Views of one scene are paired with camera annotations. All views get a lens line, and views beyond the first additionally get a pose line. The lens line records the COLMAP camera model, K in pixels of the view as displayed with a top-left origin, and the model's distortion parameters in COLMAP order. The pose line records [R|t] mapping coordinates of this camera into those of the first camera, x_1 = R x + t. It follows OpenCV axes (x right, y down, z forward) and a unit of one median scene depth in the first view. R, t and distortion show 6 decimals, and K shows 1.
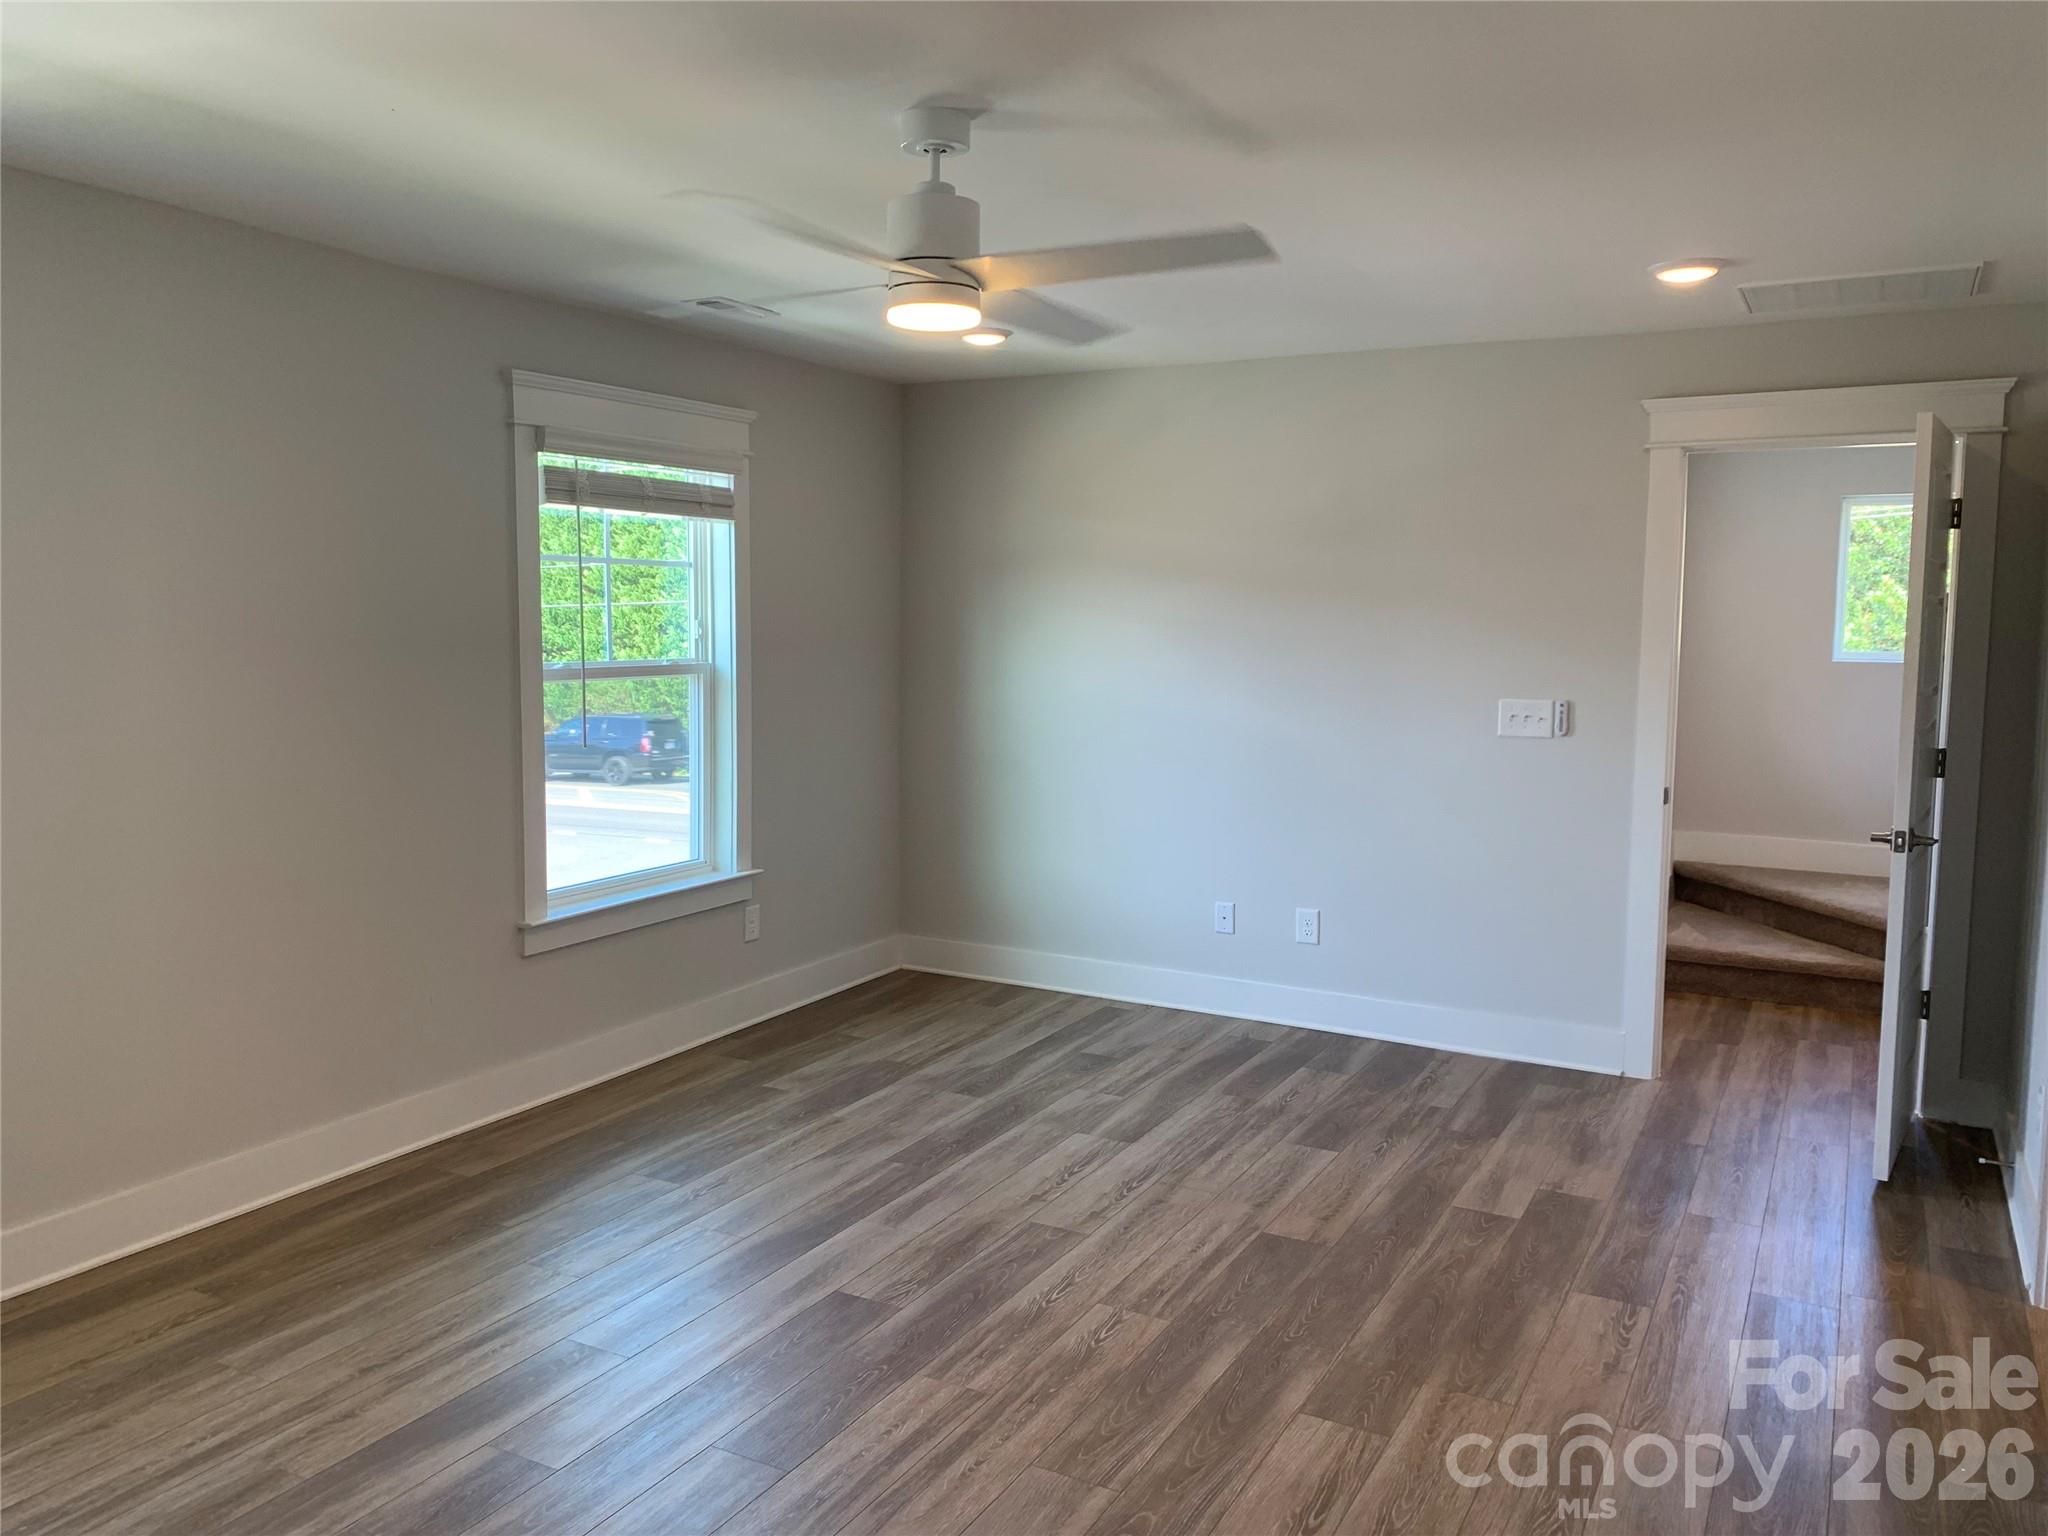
lens RADIAL K [[1562.7, 0, 1004.1], [0, 1562.7, 771.4], [0, 0, 1]] dist [0.044532, -0.040394]
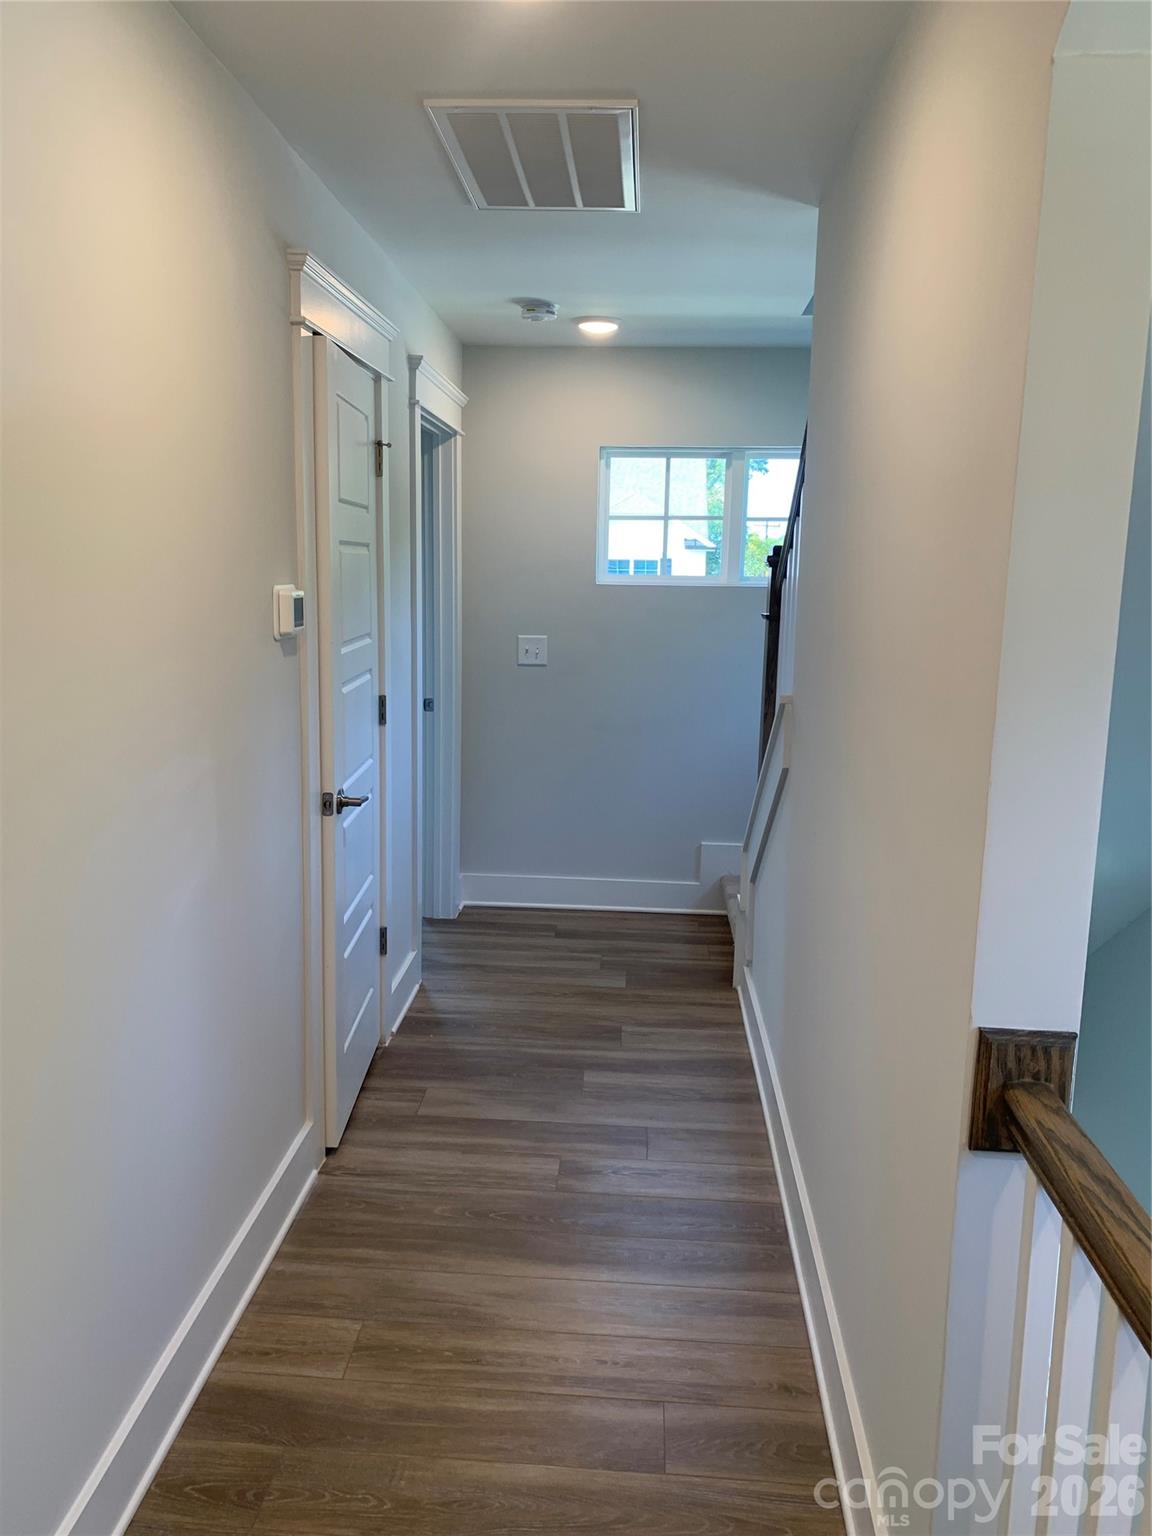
lens RADIAL K [[1172.0, 0, 575.0], [0, 1172.0, 766.9], [0, 0, 1]] dist [0.044532, -0.040394]
pose [[0.430884, 0.155145, -0.888971, 1.656008], [-0.104625, 0.987056, 0.121551, -0.084011], [0.896322, 0.040634, 0.441538, 0.823841]]
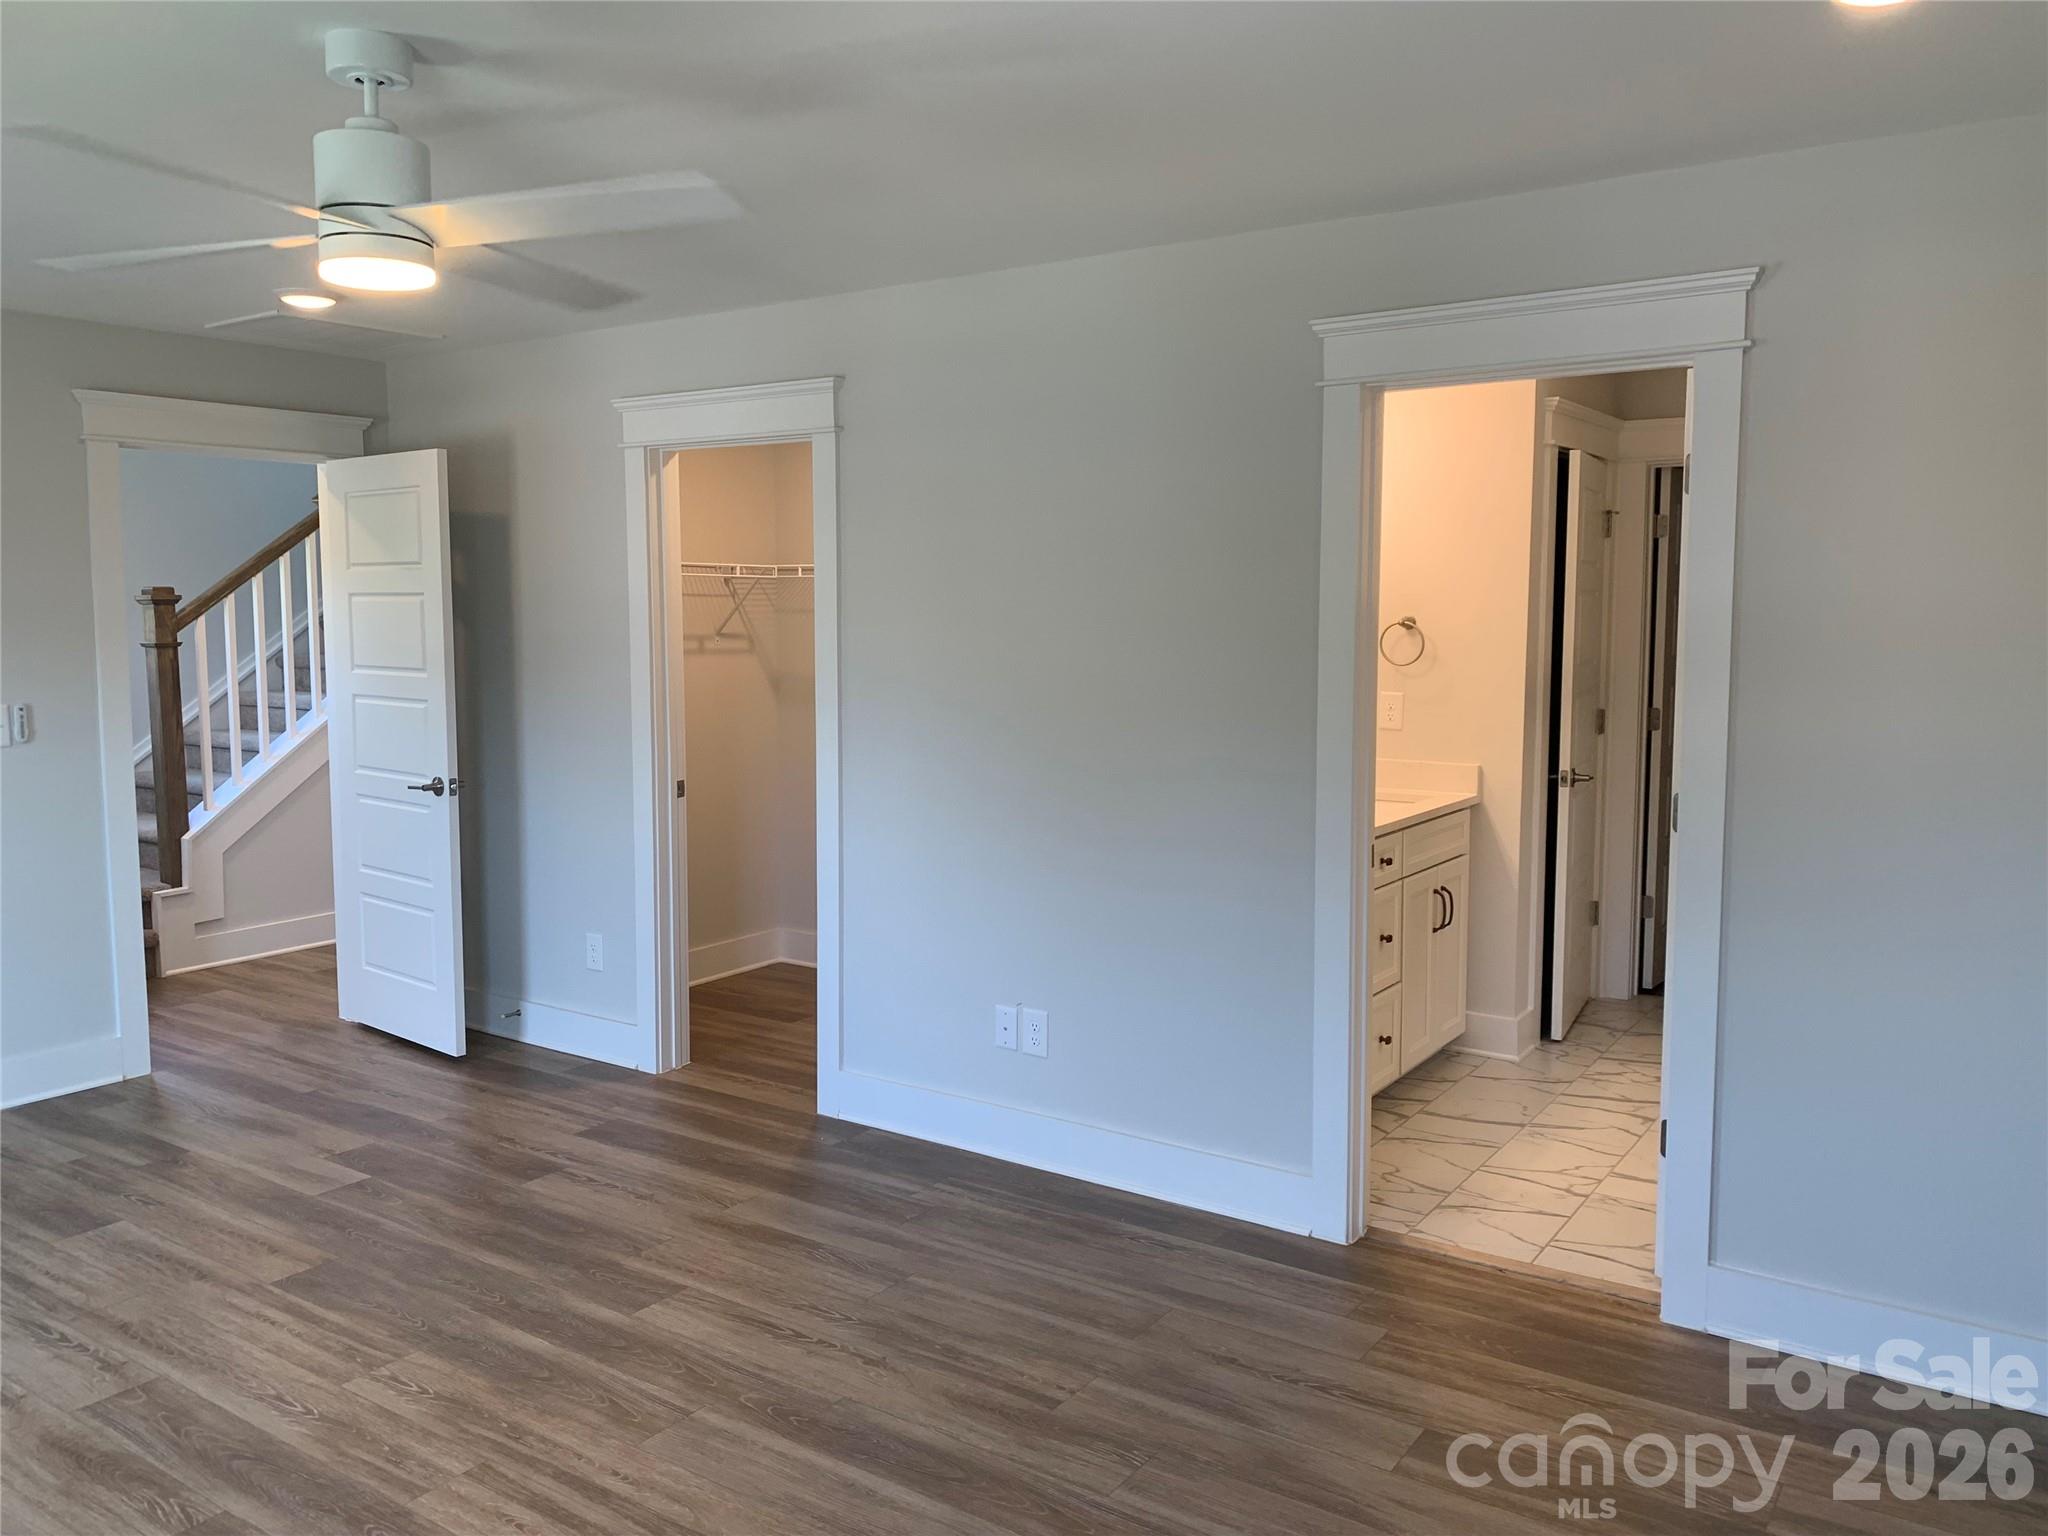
lens RADIAL K [[1562.7, 0, 1010.5], [0, 1562.7, 752.9], [0, 0, 1]] dist [0.044532, -0.040394]
pose [[0.110036, -0.102069, 0.988673, -0.654406], [0.104256, 0.990411, 0.090645, -0.052133], [-0.988445, 0.093101, 0.119622, 0.420121]]
